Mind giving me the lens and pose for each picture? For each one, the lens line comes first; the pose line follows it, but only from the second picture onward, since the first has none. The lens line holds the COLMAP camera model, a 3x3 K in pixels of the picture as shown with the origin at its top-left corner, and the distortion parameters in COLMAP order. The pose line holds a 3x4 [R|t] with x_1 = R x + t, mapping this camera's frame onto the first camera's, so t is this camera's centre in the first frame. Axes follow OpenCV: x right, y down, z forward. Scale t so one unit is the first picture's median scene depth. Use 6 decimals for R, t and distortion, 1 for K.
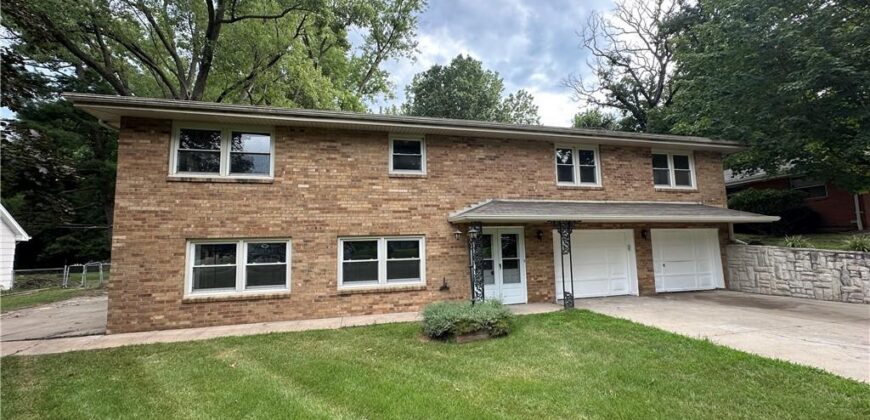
lens RADIAL K [[347.2, 0, 438.3], [0, 347.2, 209.1], [0, 0, 1]] dist [-0.000476, 0.000201]
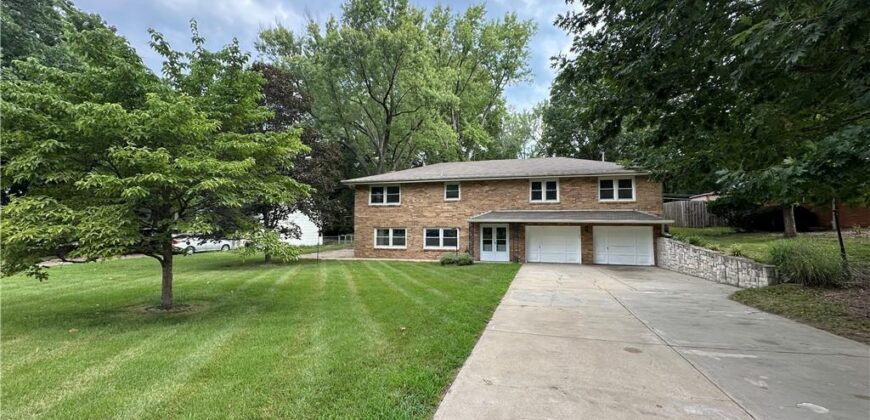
lens RADIAL K [[347.2, 0, 438.9], [0, 347.2, 213.4], [0, 0, 1]] dist [-0.000476, 0.000201]
pose [[0.870371, 0.004316, -0.492377, 0.942771], [0.027392, 0.997989, 0.057168, -0.145188], [0.491634, -0.063244, 0.868502, -0.995790]]
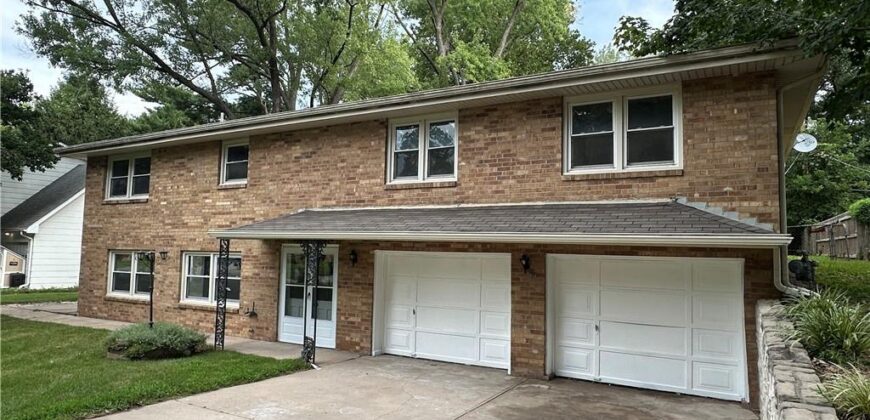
lens RADIAL K [[526.2, 0, 446.9], [0, 526.2, 226.4], [0, 0, 1]] dist [0.000856, 0.000465]
pose [[0.727429, -0.004141, -0.686171, 1.250904], [0.025320, 0.999463, 0.020810, -0.005963], [0.685716, -0.032511, 0.727143, 0.381664]]
